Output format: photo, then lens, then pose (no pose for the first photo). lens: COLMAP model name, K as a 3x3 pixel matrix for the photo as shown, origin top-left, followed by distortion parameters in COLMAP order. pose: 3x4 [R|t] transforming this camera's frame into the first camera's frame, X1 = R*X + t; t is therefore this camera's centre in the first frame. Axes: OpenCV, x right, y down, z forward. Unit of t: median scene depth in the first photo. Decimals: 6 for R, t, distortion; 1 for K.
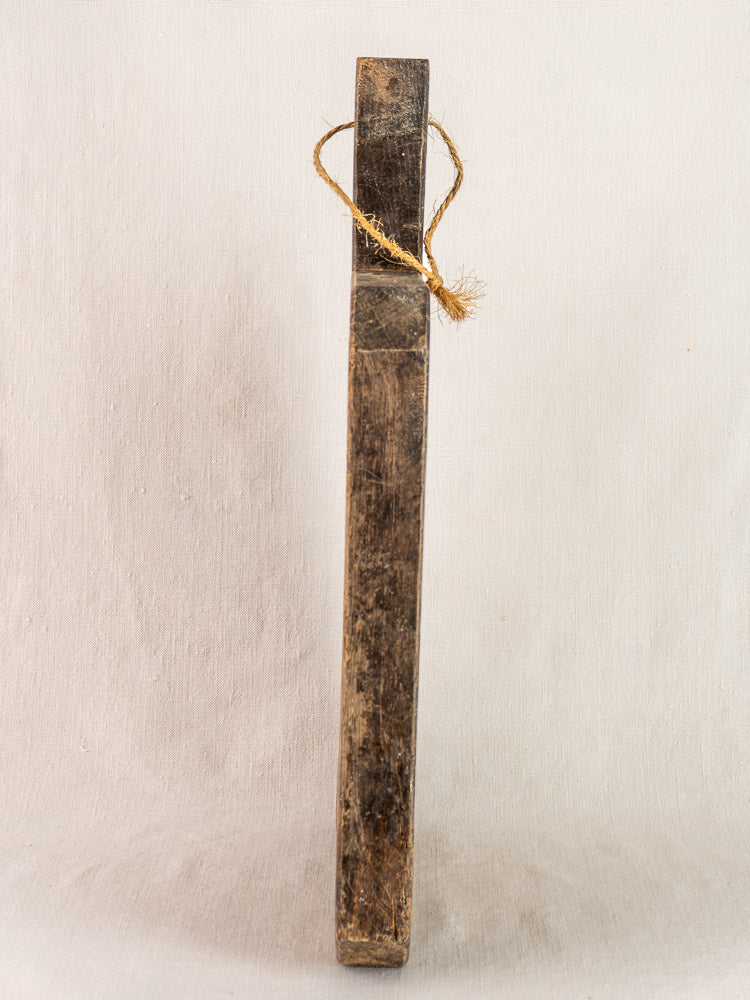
lens RADIAL K [[2245.7, 0, 446.8], [0, 2245.7, 410.8], [0, 0, 1]] dist [0.047587, 0.530665]
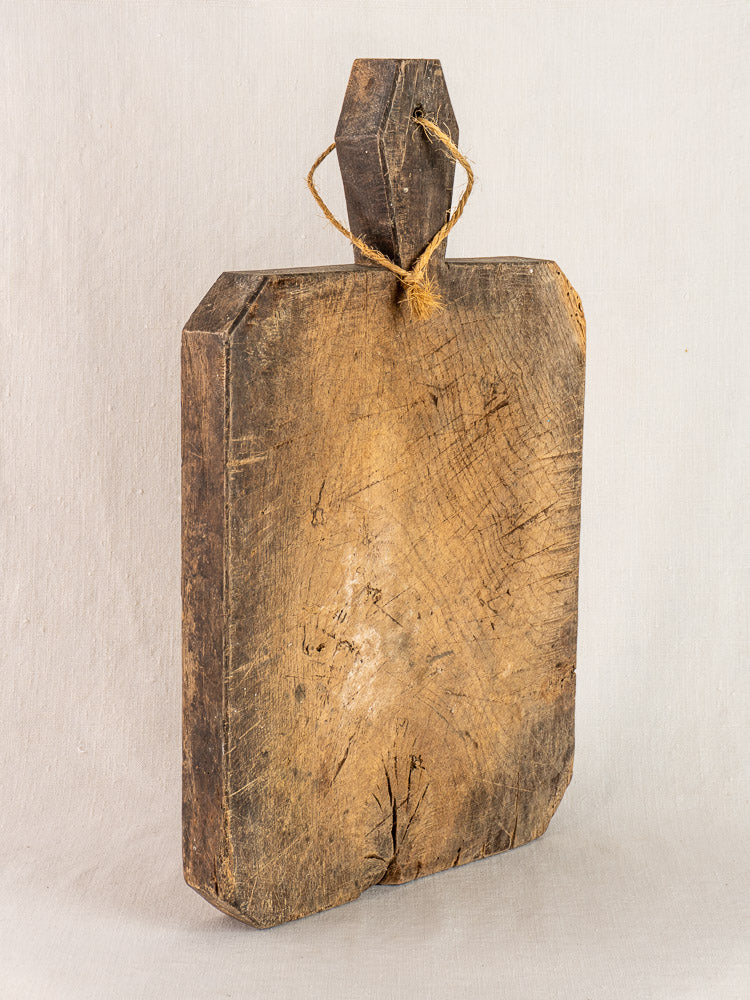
lens RADIAL K [[2245.7, 0, 446.8], [0, 2245.7, 410.8], [0, 0, 1]] dist [0.047587, 0.530665]
pose [[0.685024, 0.089305, -0.723026, 0.809536], [-0.101164, 0.994504, 0.026990, -0.029745], [0.721462, 0.054656, 0.690293, 0.345530]]
